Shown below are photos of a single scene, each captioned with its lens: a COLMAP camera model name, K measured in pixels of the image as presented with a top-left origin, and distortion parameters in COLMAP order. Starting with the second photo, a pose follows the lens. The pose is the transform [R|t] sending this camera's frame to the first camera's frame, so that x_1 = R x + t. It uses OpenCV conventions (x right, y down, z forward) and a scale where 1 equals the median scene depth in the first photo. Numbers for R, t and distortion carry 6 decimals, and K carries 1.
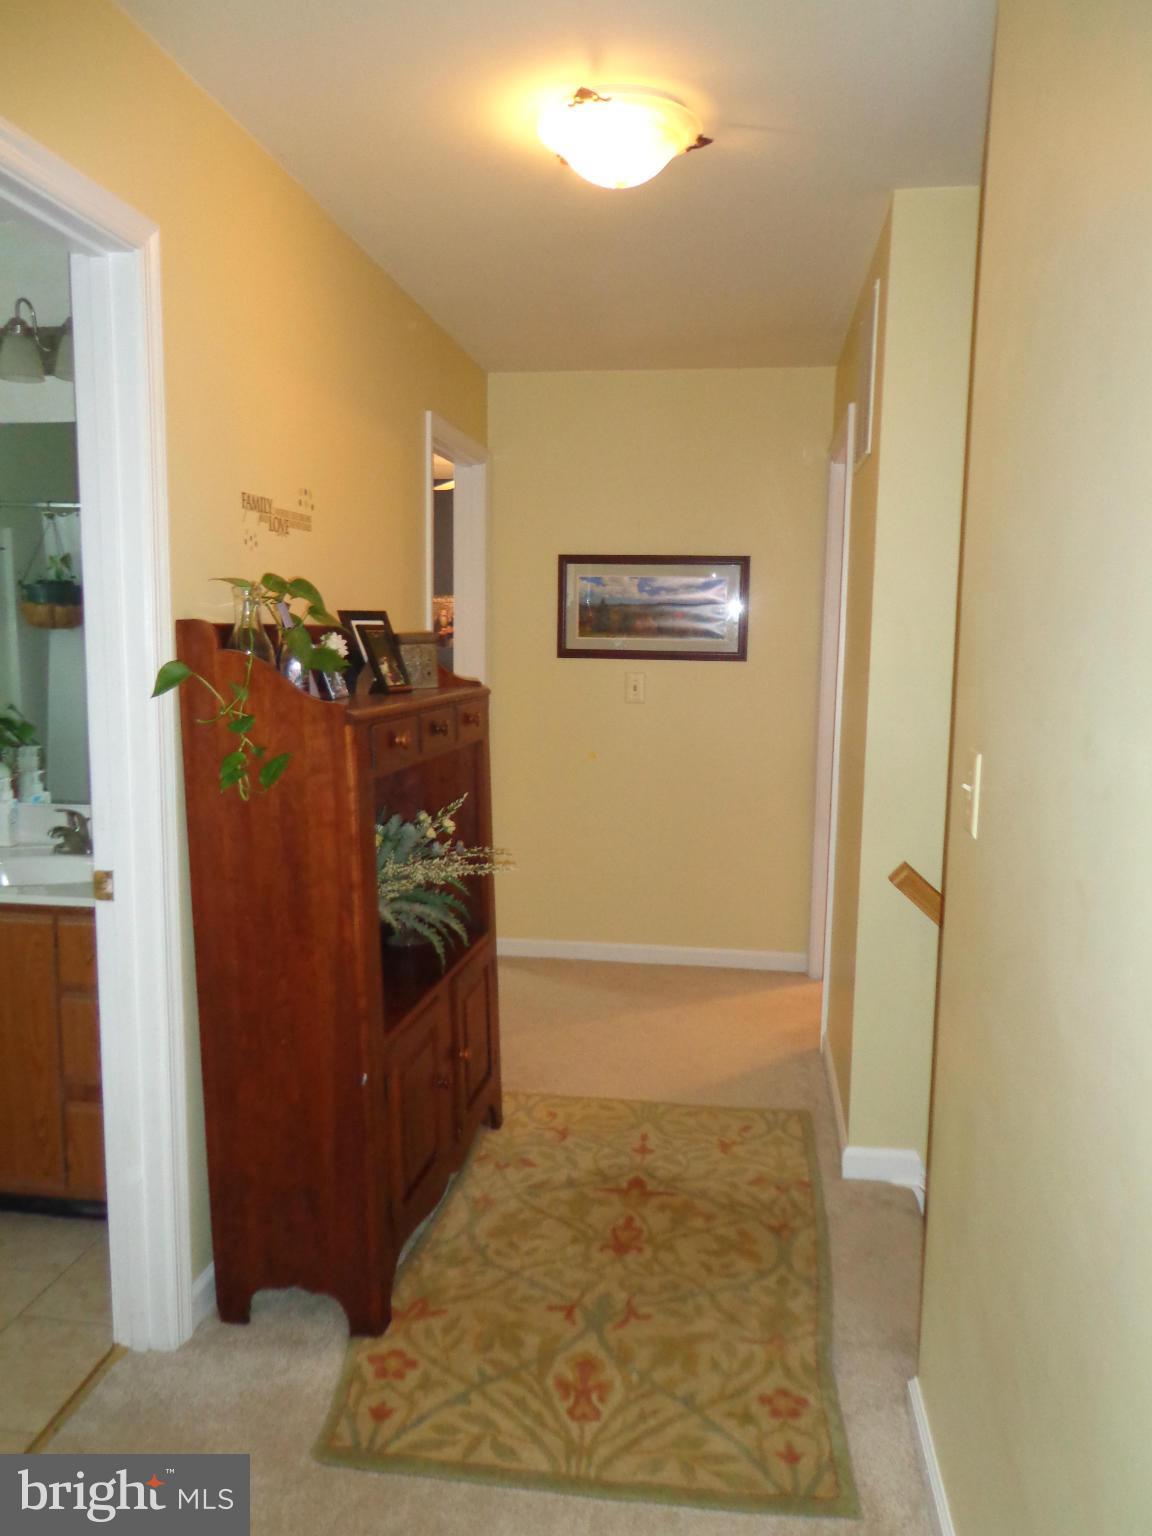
lens RADIAL K [[1109.1, 0, 570.3], [0, 1109.1, 771.9], [0, 0, 1]] dist [-0.017452, 0.009728]
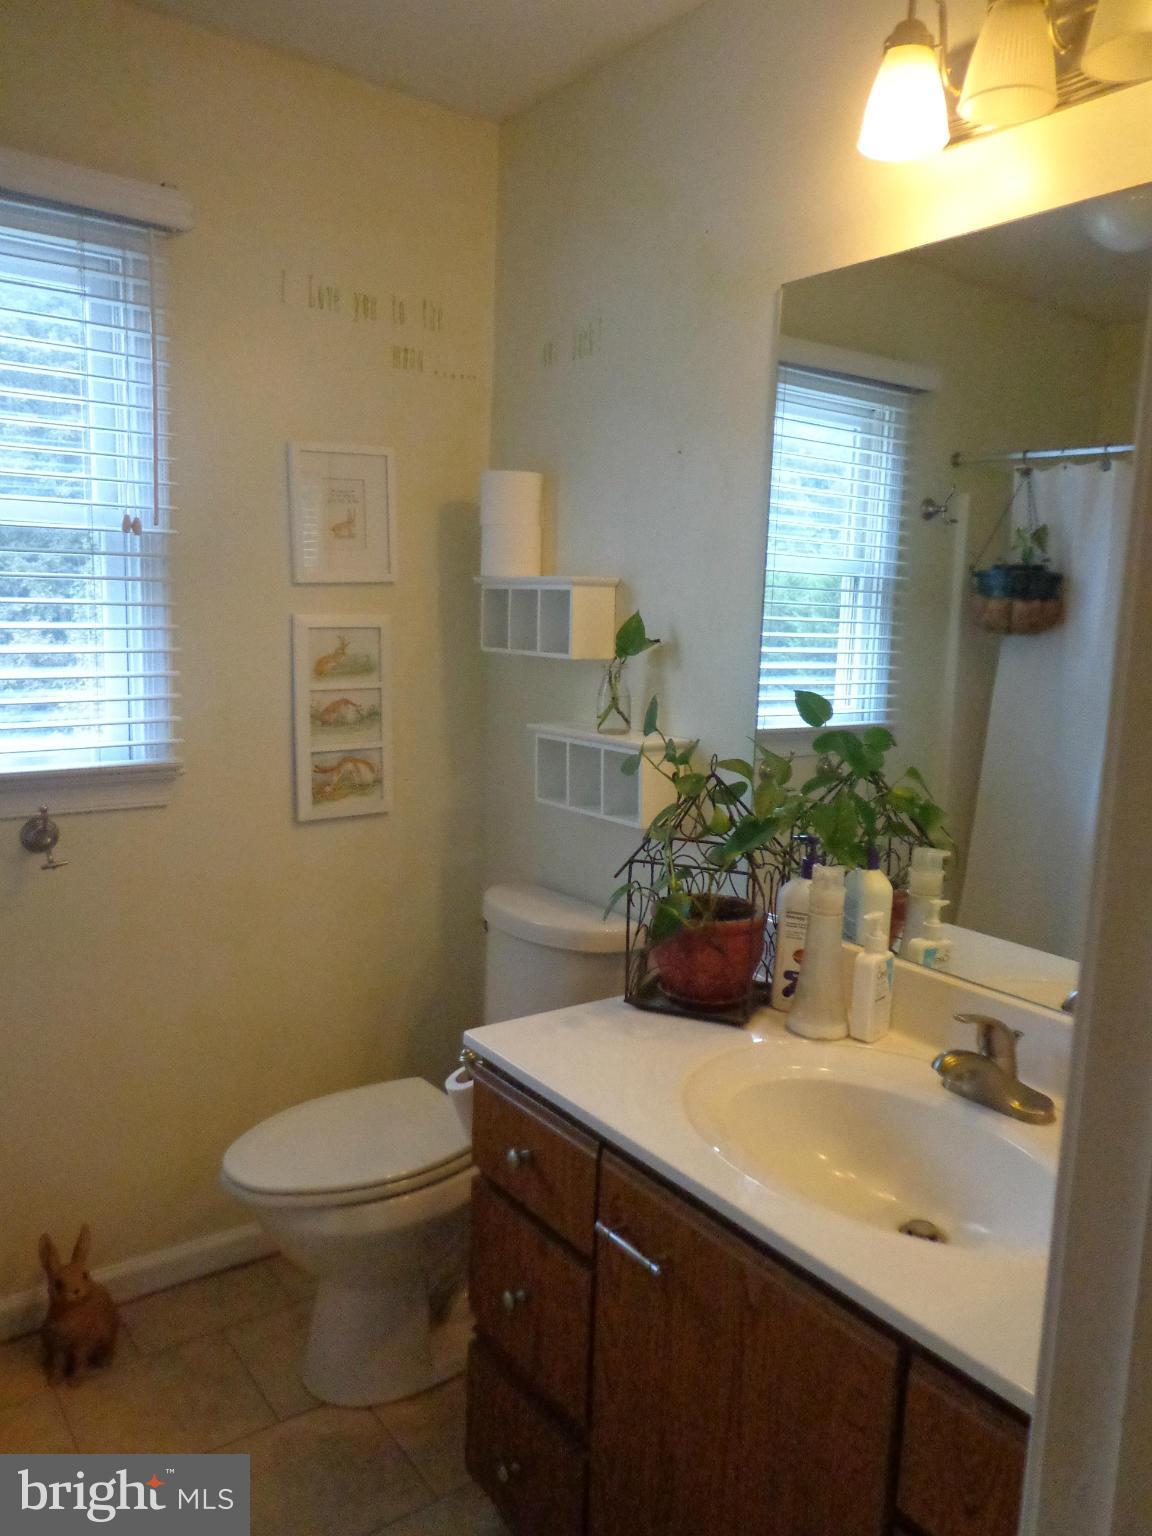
lens RADIAL K [[1109.1, 0, 570.7], [0, 1109.1, 768.5], [0, 0, 1]] dist [-0.017452, 0.009728]
pose [[0.689441, 0.115097, -0.715139, -0.152980], [-0.123404, 0.991525, 0.040610, -0.041150], [0.713753, 0.060253, 0.697801, 0.329465]]
